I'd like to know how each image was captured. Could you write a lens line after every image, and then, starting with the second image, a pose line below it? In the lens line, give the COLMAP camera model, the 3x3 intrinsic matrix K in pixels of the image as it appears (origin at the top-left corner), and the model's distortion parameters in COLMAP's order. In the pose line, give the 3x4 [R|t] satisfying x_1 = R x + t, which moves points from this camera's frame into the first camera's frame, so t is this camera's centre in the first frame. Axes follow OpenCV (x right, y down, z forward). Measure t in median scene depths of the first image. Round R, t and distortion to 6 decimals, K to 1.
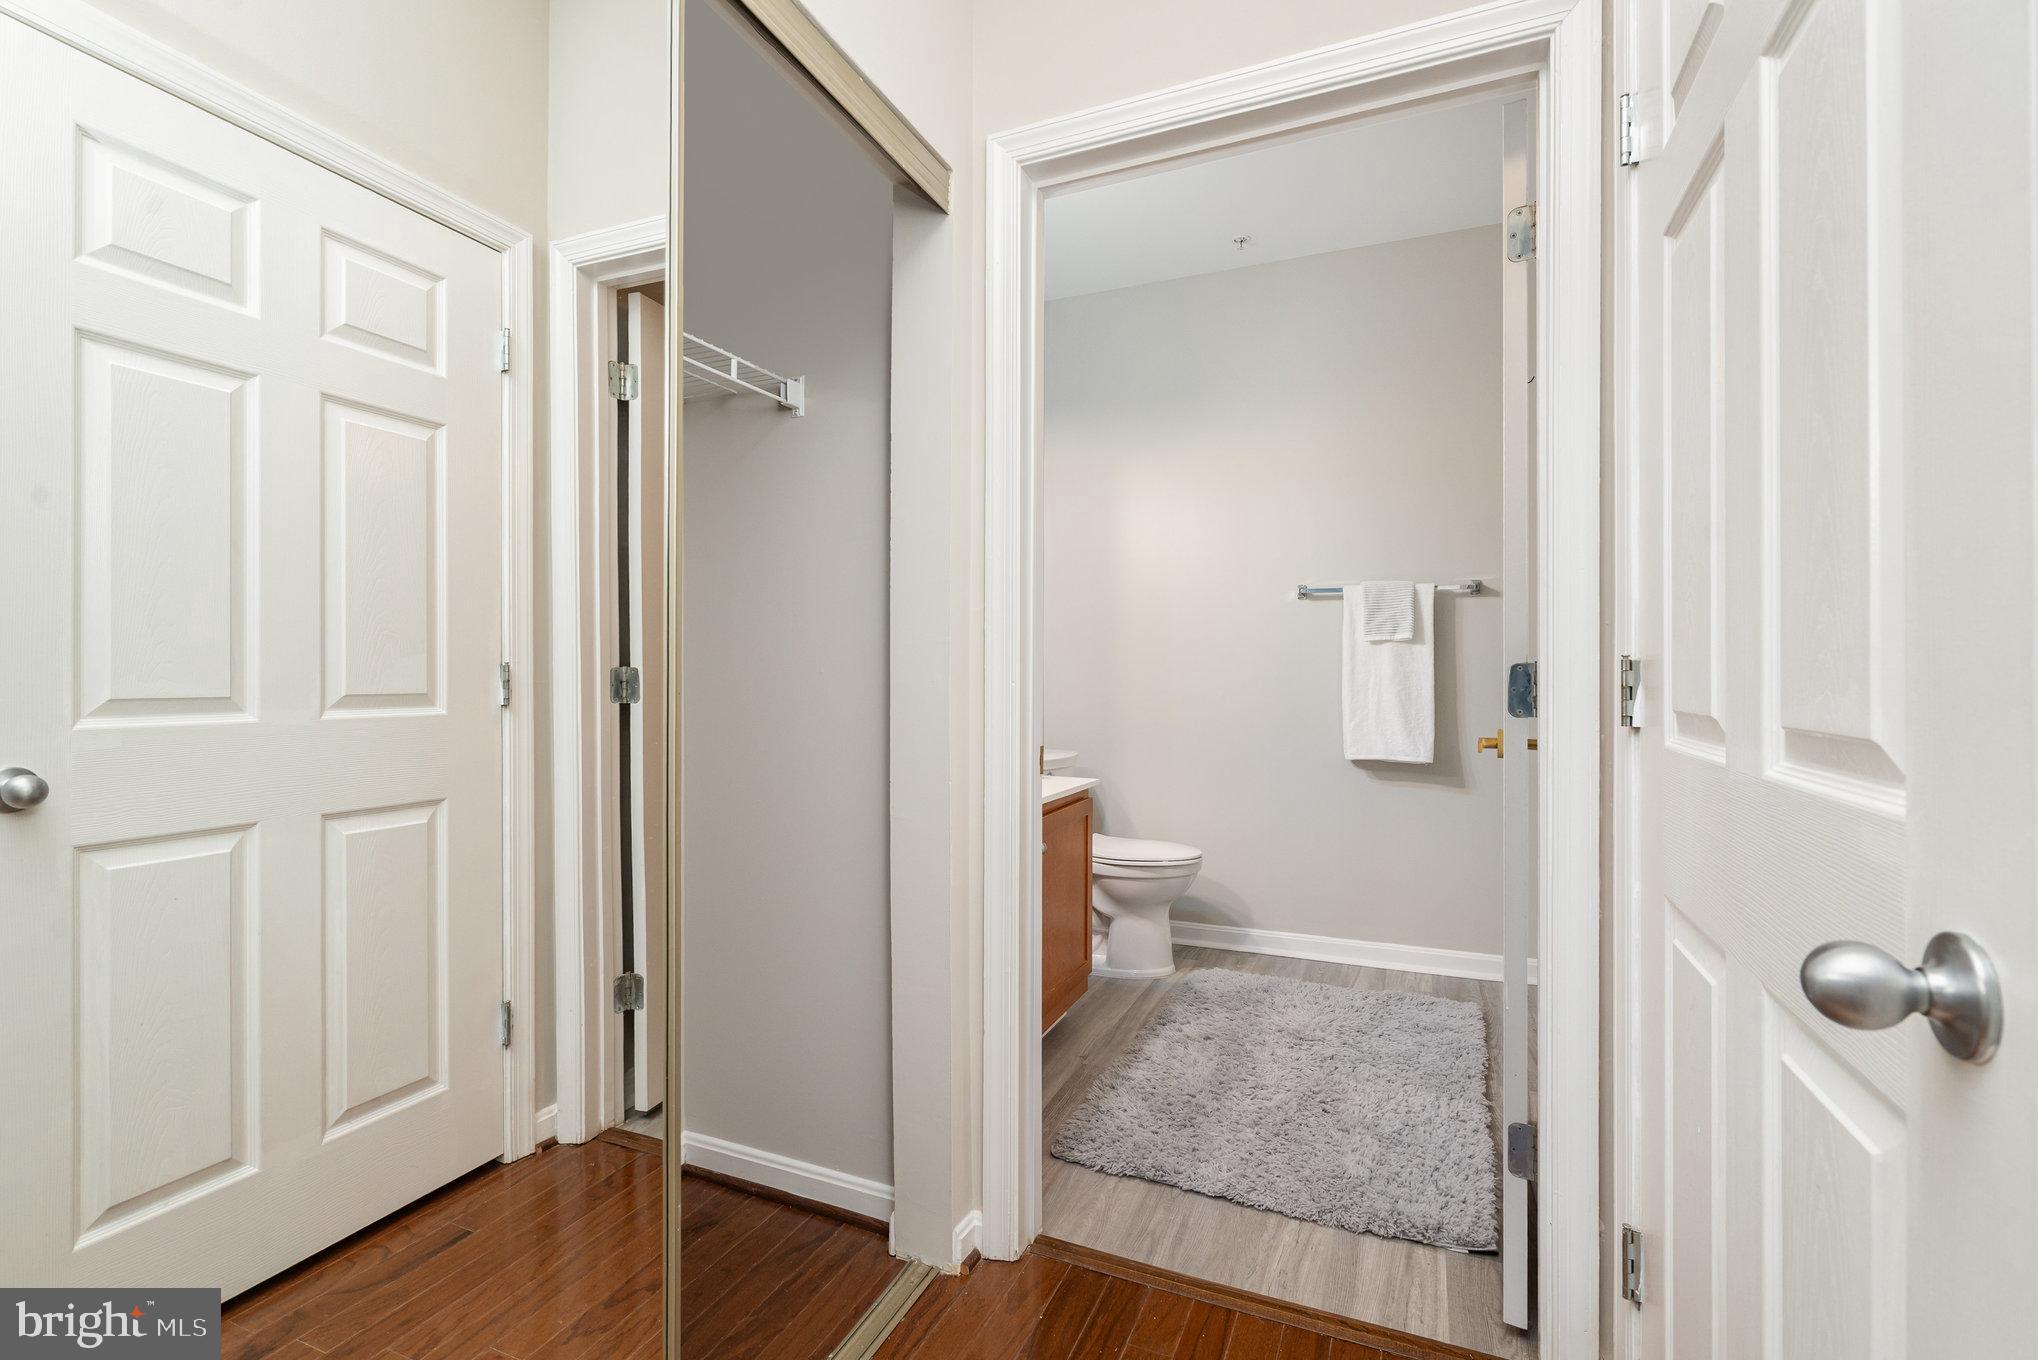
lens RADIAL K [[920.0, 0, 1020.2], [0, 920.0, 679.5], [0, 0, 1]] dist [-0.001714, 0.000272]
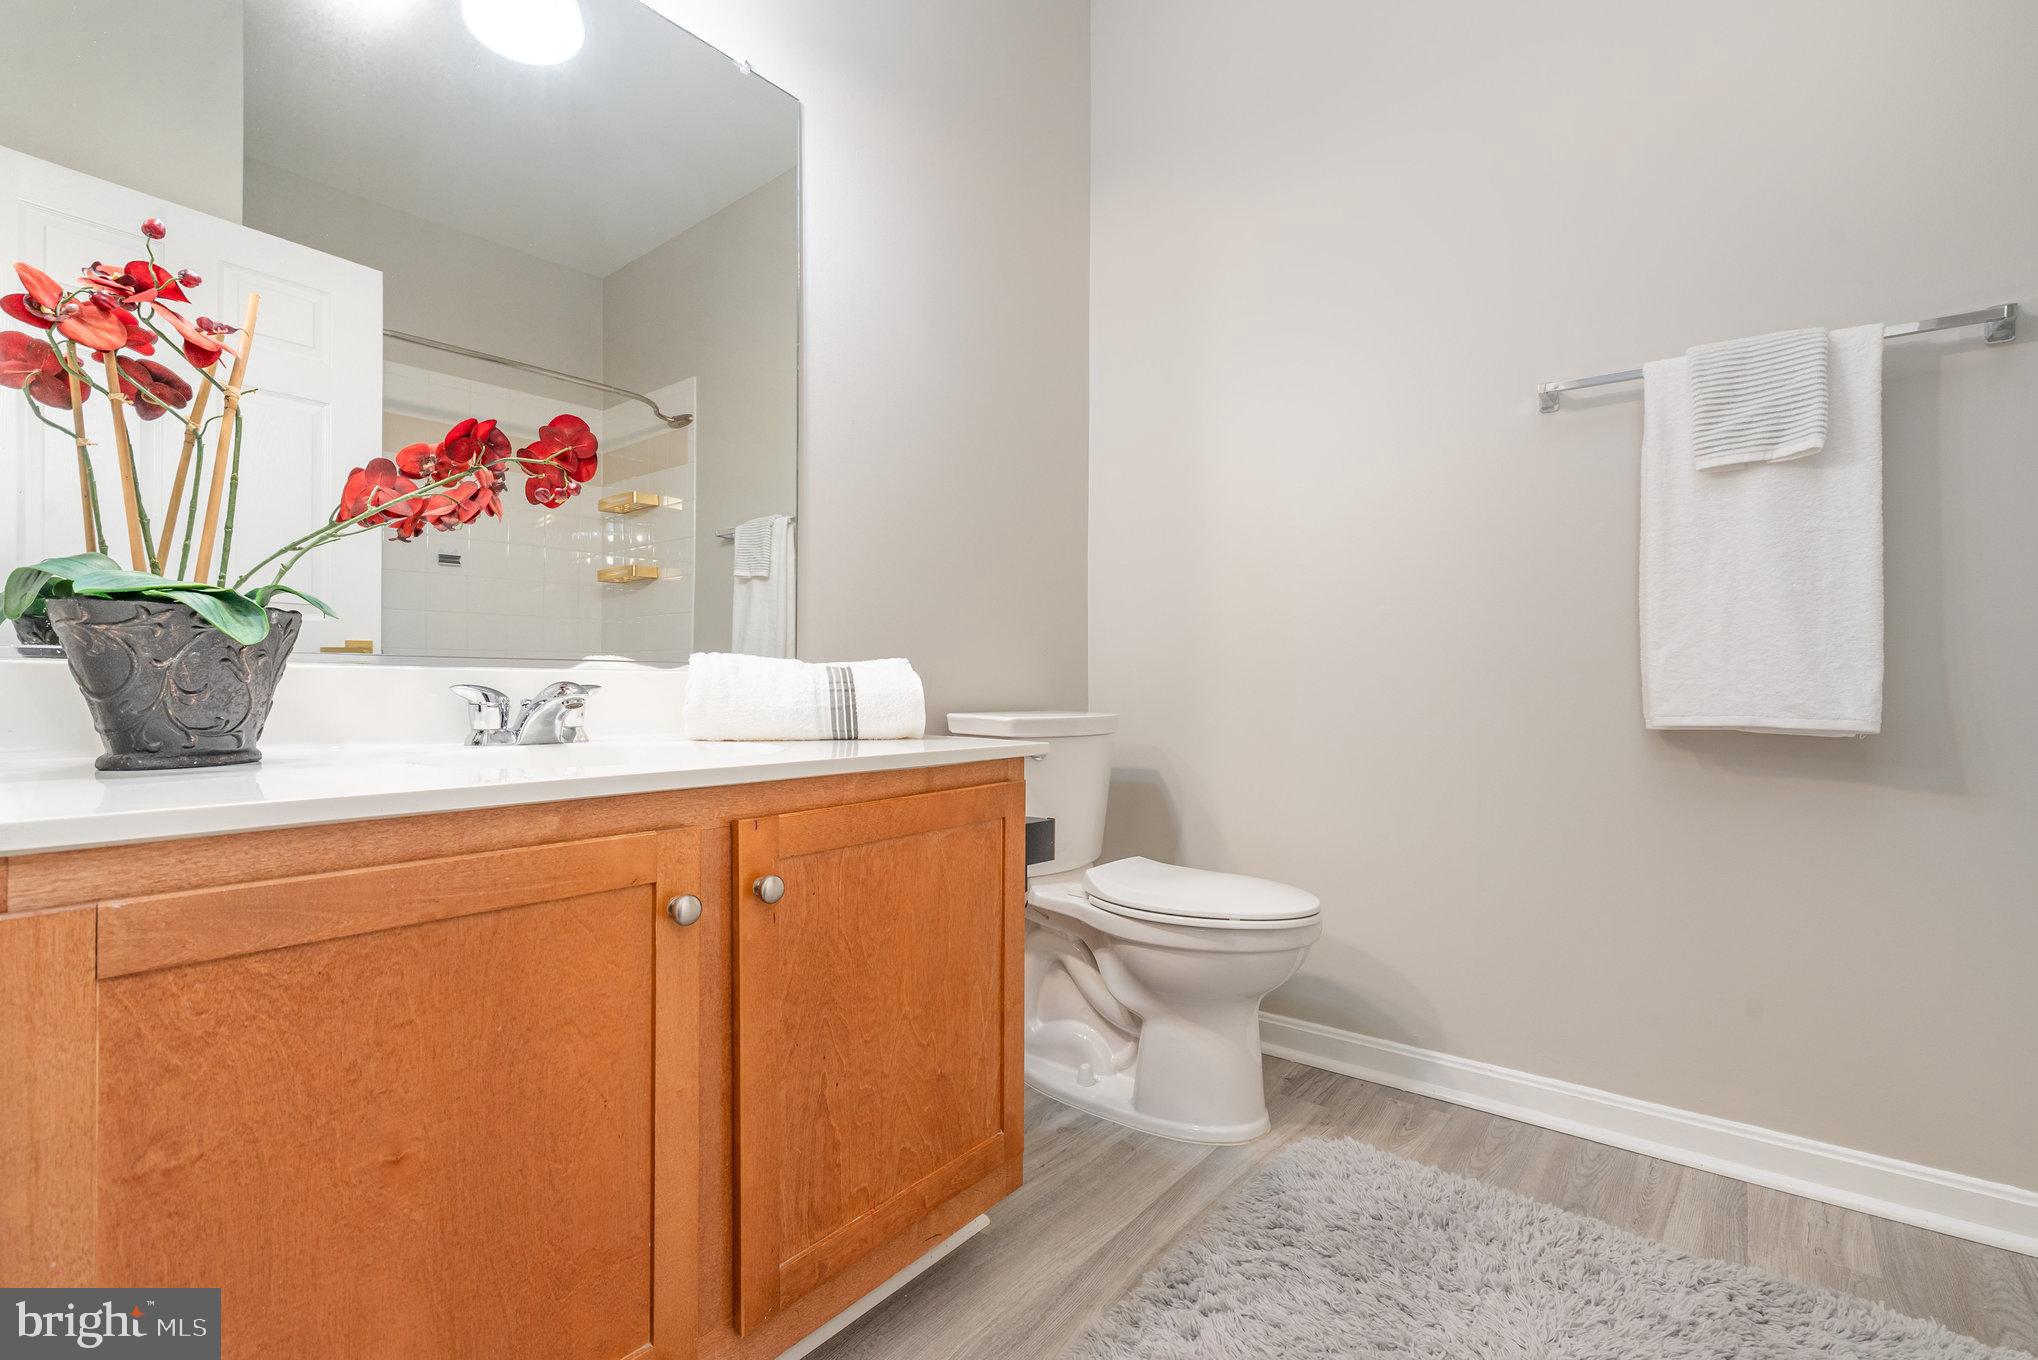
lens RADIAL K [[920.0, 0, 1010.6], [0, 920.0, 692.2], [0, 0, 1]] dist [-0.001714, 0.000272]
pose [[0.963716, 0.002438, -0.266920, 0.167705], [-0.000800, 0.999980, 0.006242, 0.067725], [0.266930, -0.005802, 0.963698, 0.467144]]
